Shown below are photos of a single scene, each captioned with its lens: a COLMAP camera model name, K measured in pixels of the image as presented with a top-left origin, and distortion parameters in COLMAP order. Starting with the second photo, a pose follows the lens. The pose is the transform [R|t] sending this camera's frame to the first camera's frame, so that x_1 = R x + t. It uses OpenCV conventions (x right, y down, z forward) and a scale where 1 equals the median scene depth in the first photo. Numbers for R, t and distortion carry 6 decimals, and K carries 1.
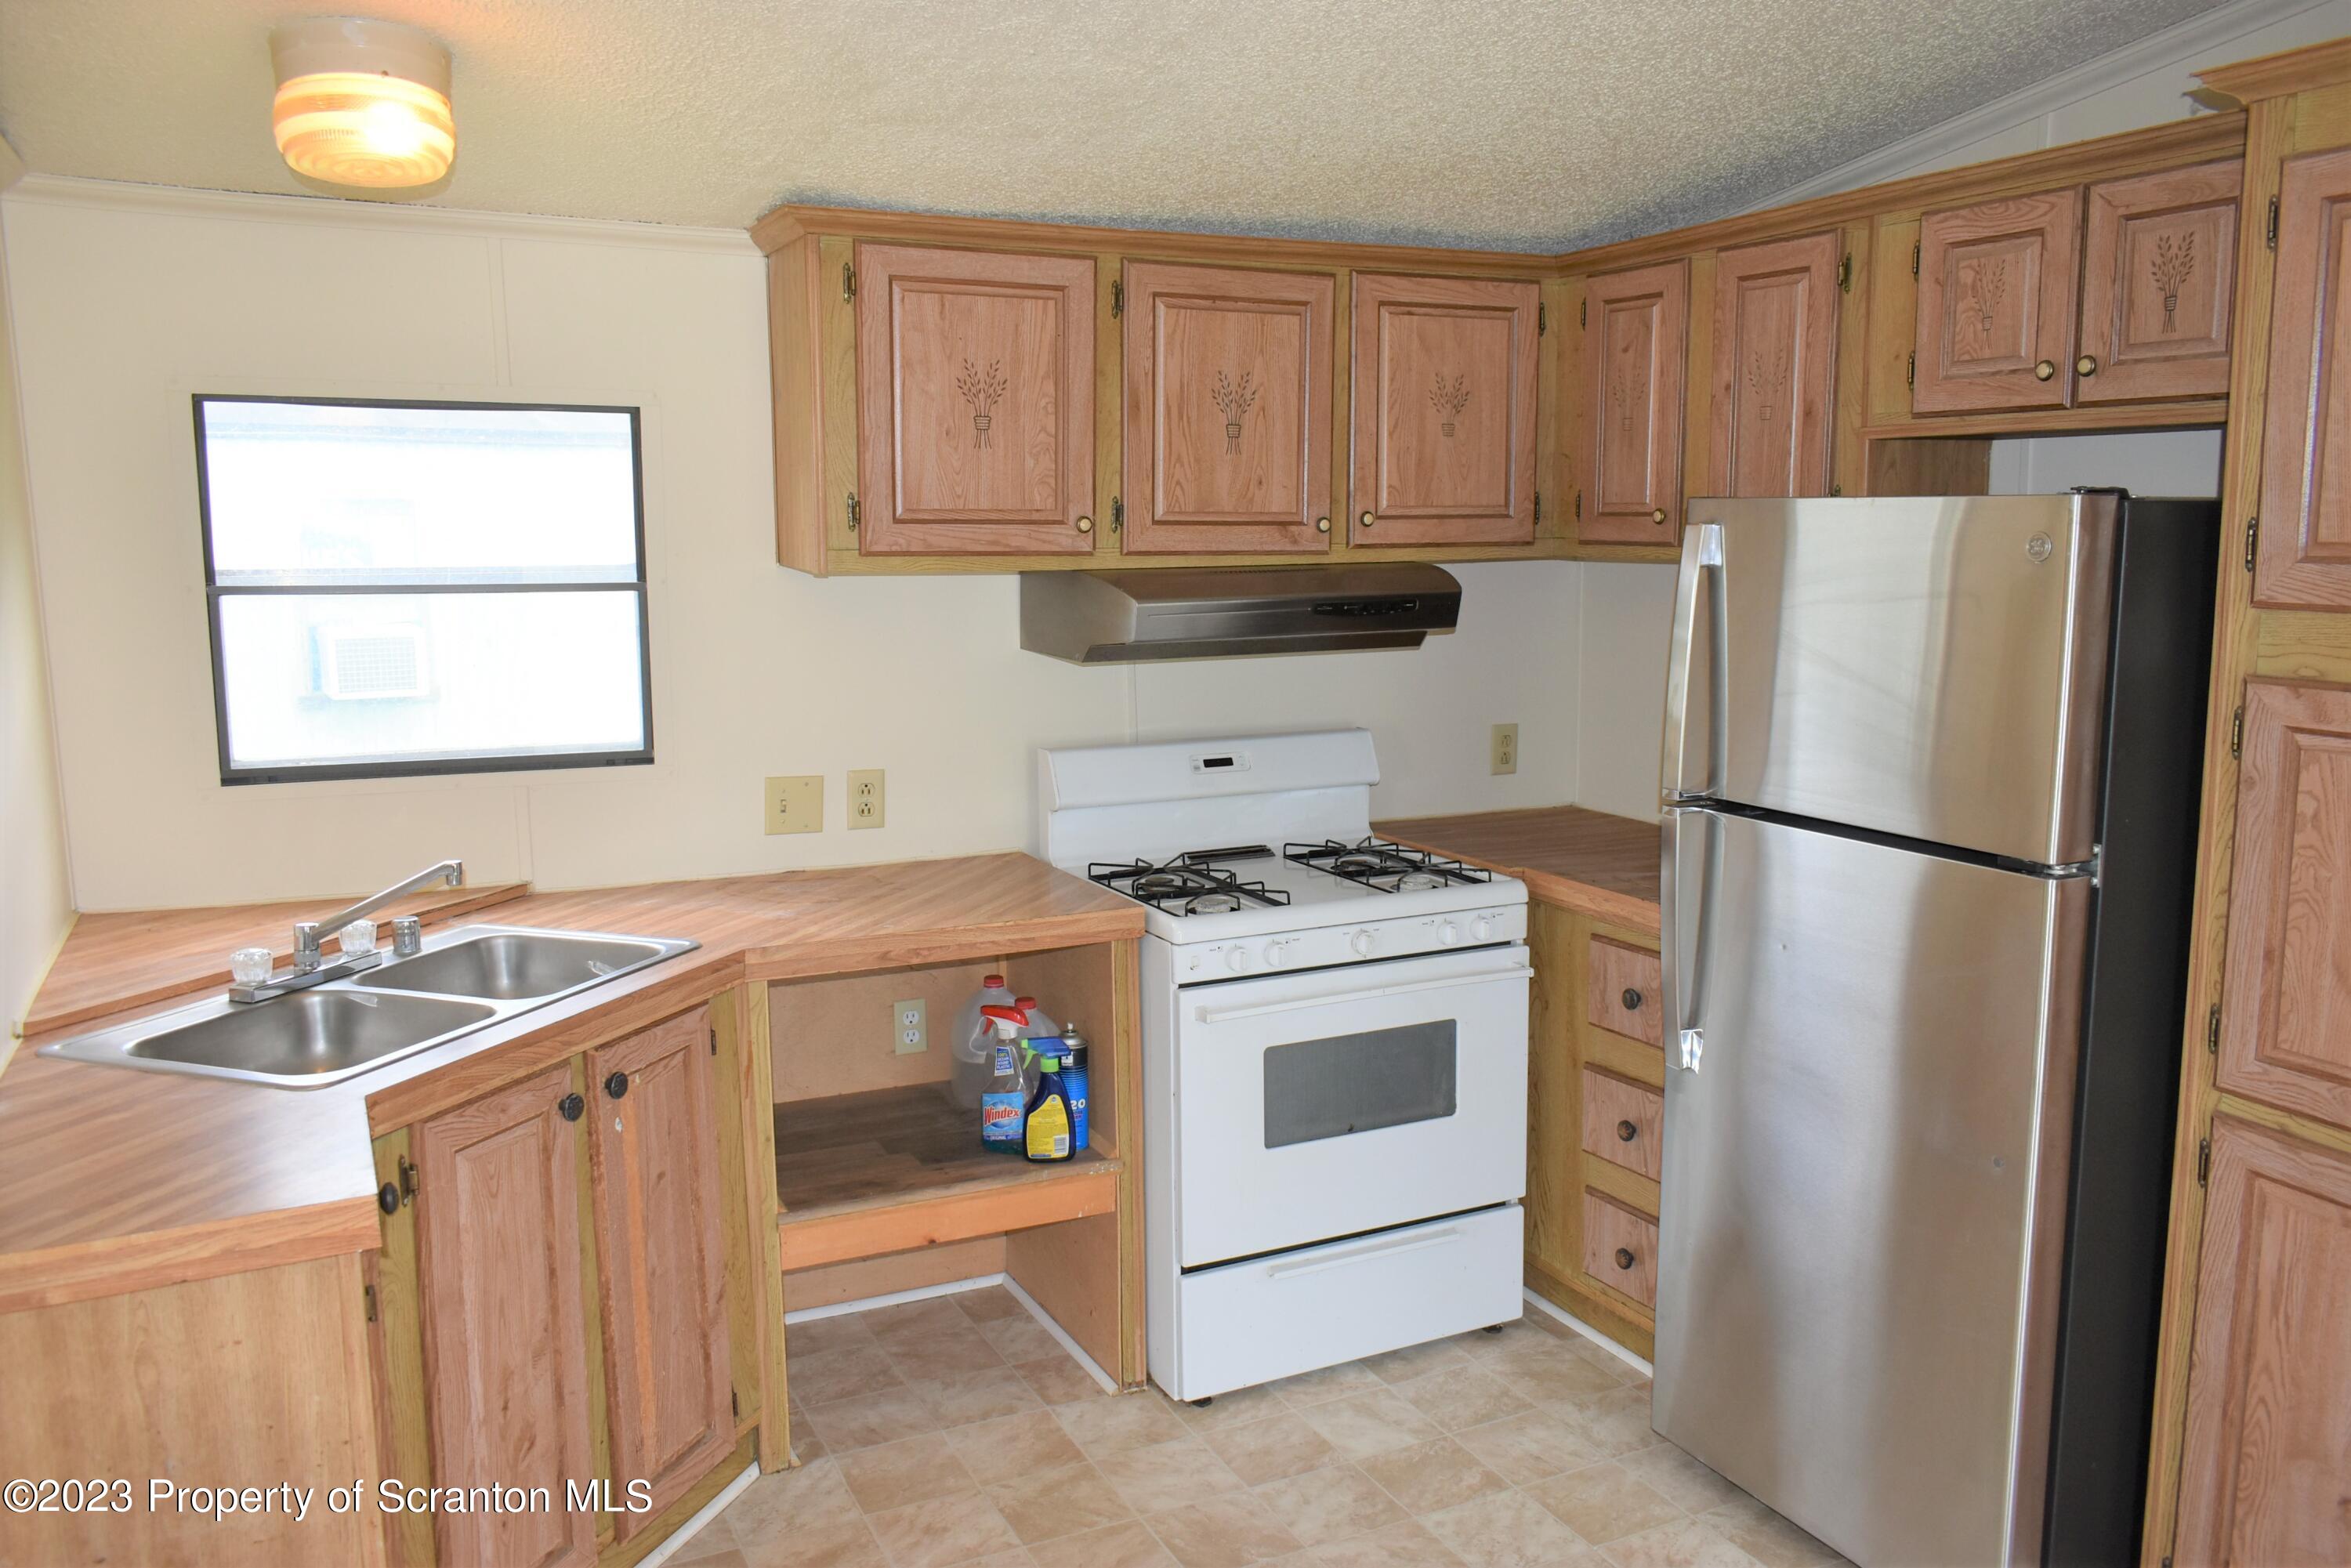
lens RADIAL K [[1774.7, 0, 1175.5], [0, 1774.7, 784.0], [0, 0, 1]] dist [-0.031932, 0.007600]
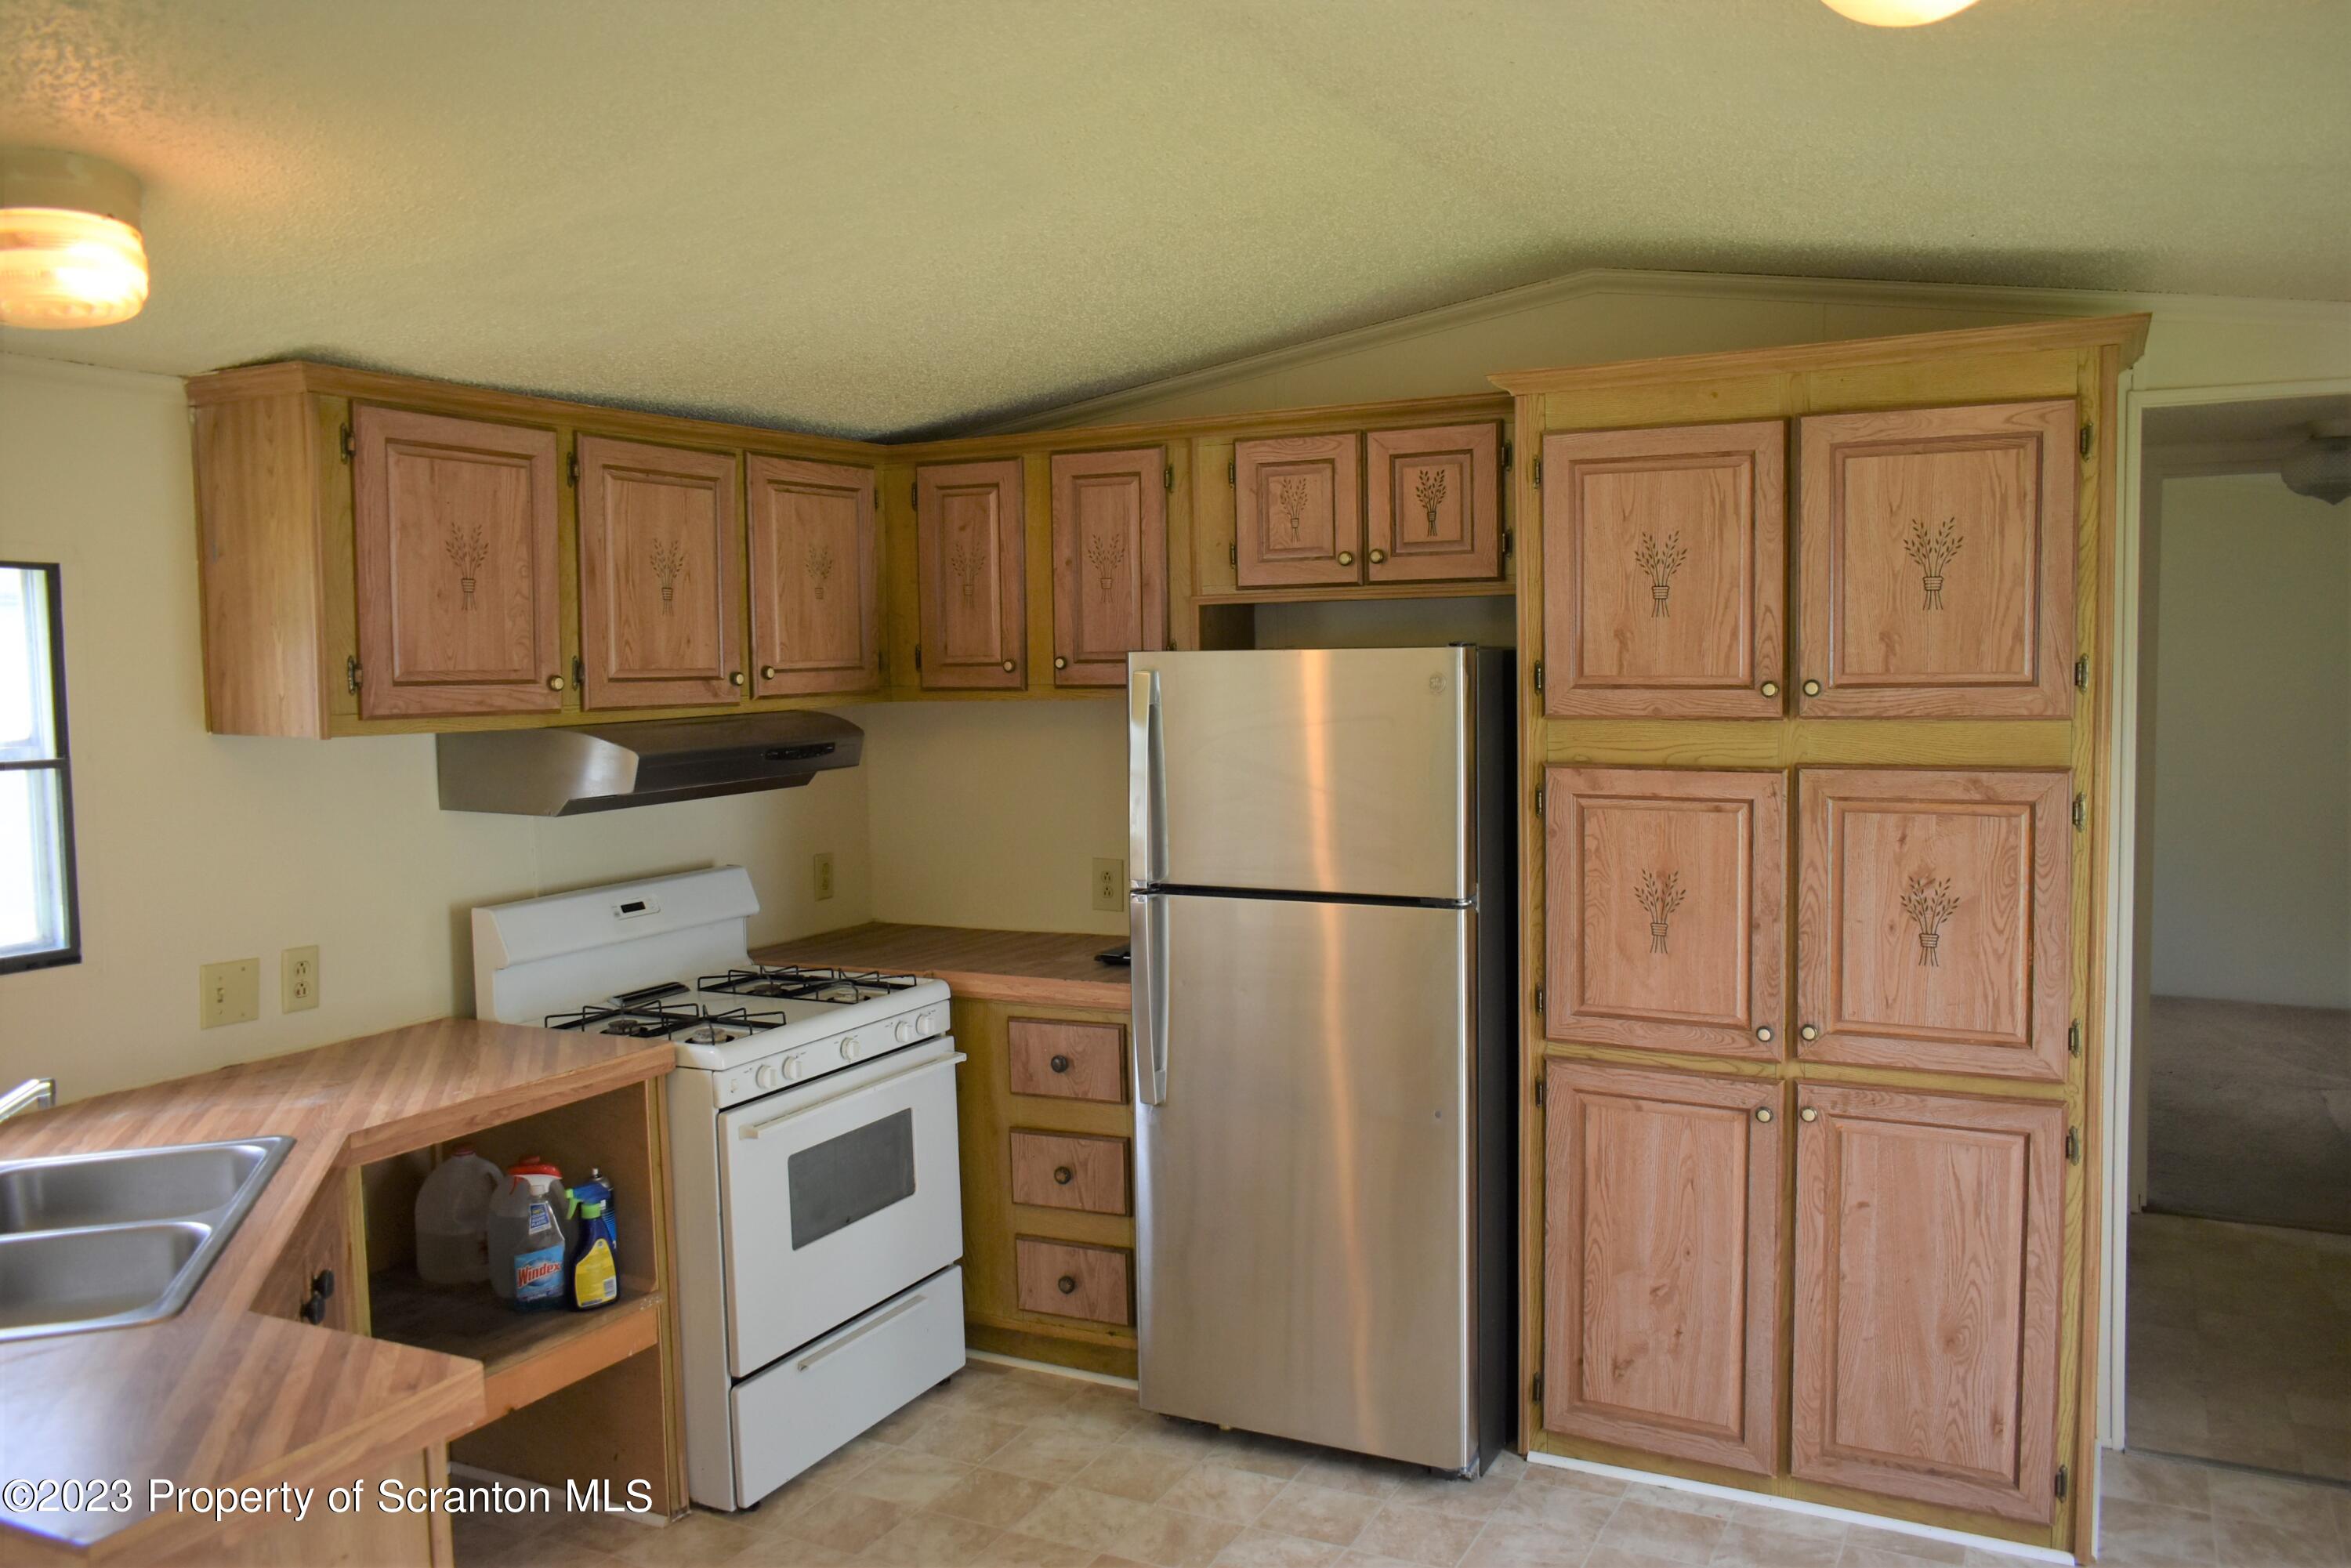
lens RADIAL K [[1774.7, 0, 1175.5], [0, 1774.7, 784.0], [0, 0, 1]] dist [-0.031932, 0.007600]
pose [[0.801468, -0.054624, 0.595538, -0.385748], [0.102585, 0.993617, -0.046921, -0.002922], [-0.589174, 0.098699, 0.801955, -0.032354]]
